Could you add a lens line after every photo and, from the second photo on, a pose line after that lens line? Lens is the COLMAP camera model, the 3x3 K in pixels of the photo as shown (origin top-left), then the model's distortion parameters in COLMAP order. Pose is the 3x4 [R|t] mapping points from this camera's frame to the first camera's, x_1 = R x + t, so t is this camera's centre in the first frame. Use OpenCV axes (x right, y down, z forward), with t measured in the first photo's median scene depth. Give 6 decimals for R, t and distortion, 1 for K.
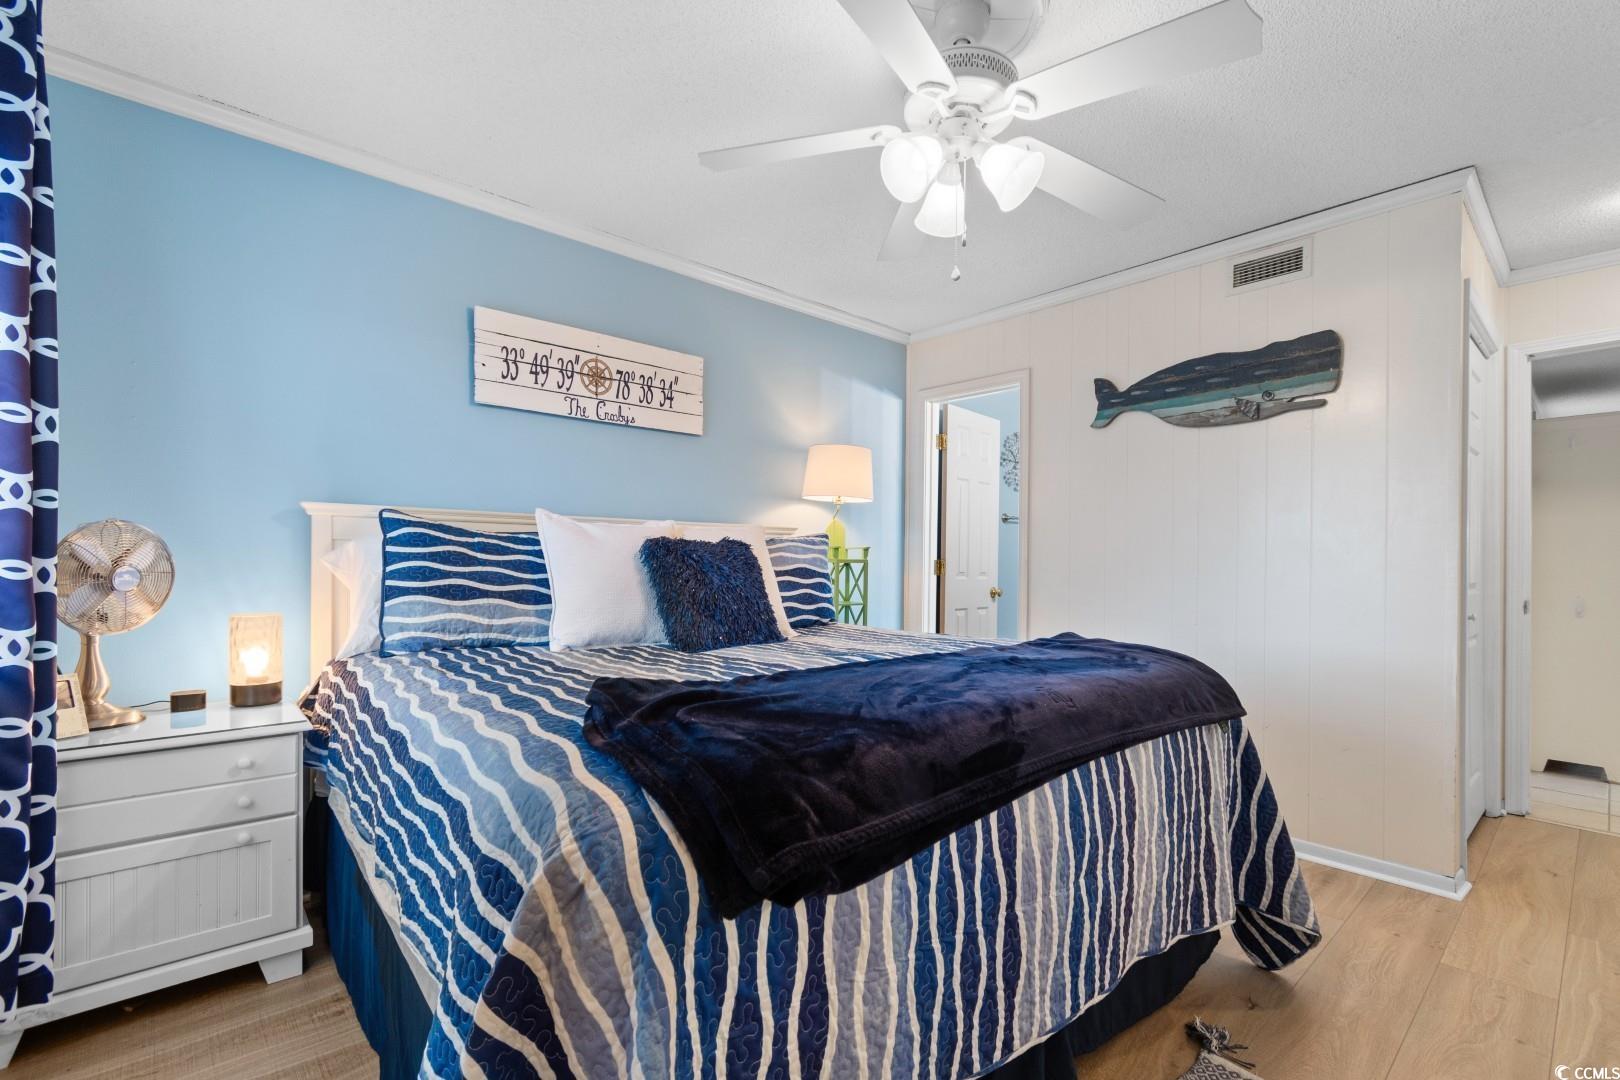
lens RADIAL K [[742.5, 0, 817.9], [0, 742.5, 556.6], [0, 0, 1]] dist [-0.000327, 0.000088]
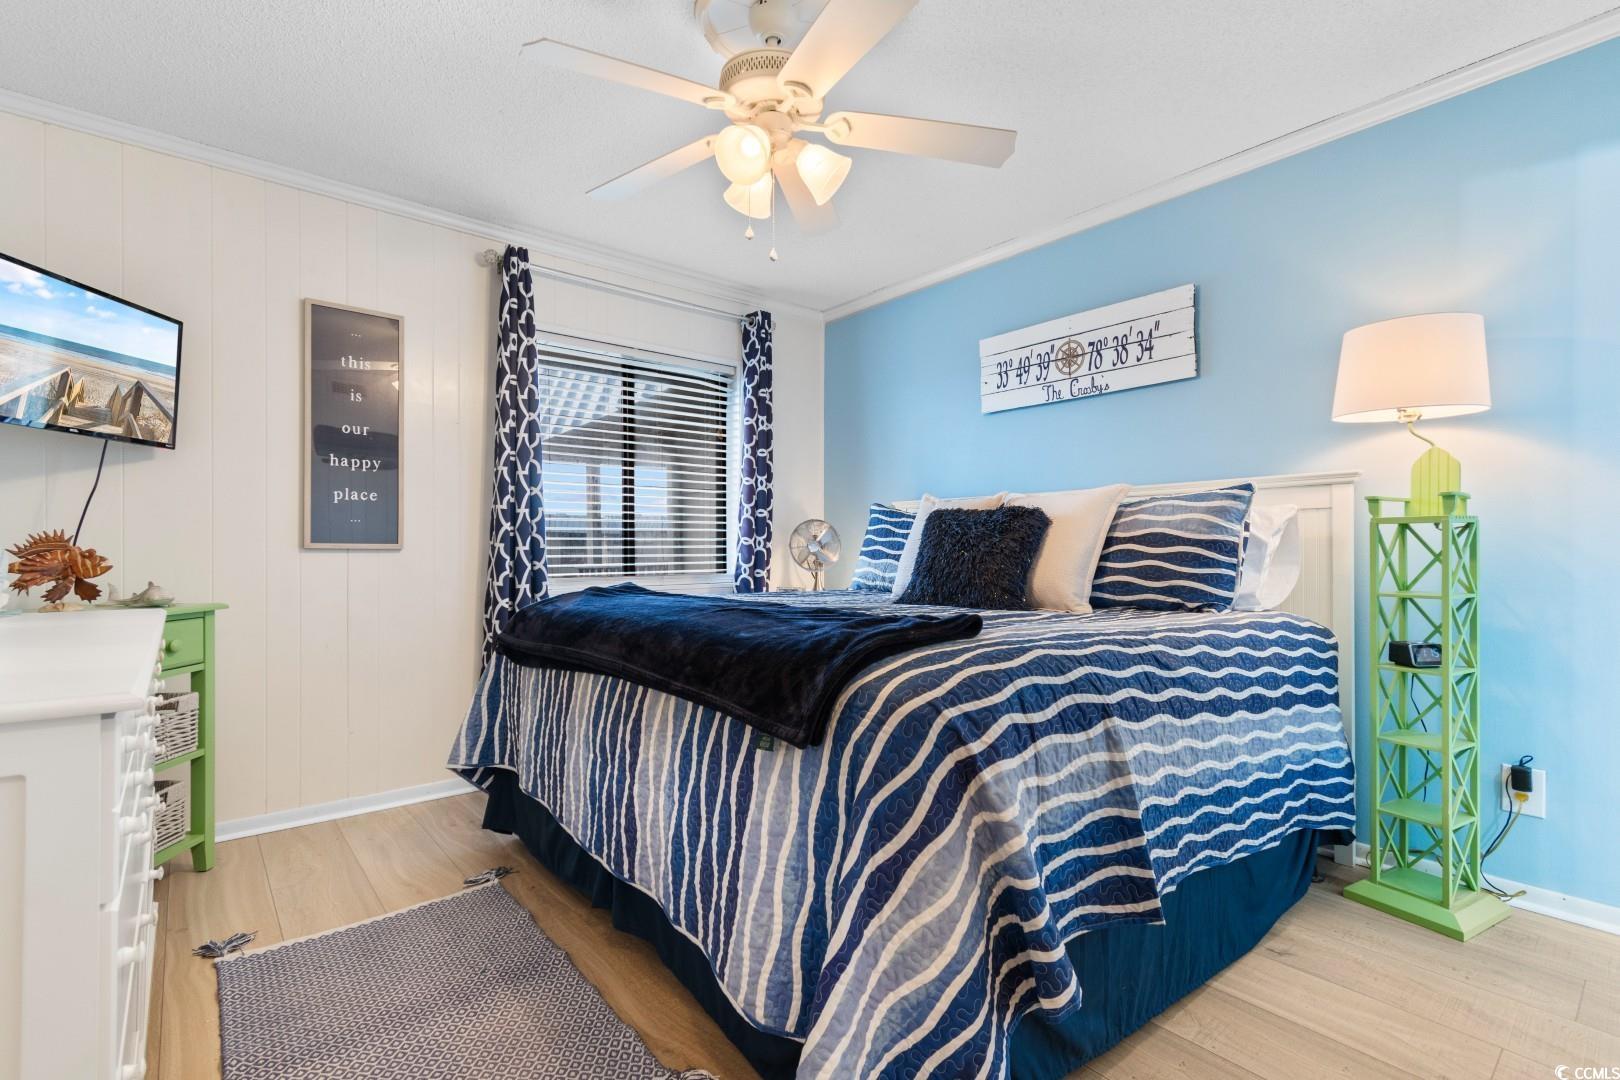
lens RADIAL K [[742.5, 0, 817.9], [0, 742.5, 556.6], [0, 0, 1]] dist [-0.000327, 0.000088]
pose [[-0.034755, 0.003839, -0.999388, 0.780519], [0.018535, 0.999823, 0.003196, 0.031074], [0.999224, -0.018413, -0.034820, 0.683335]]
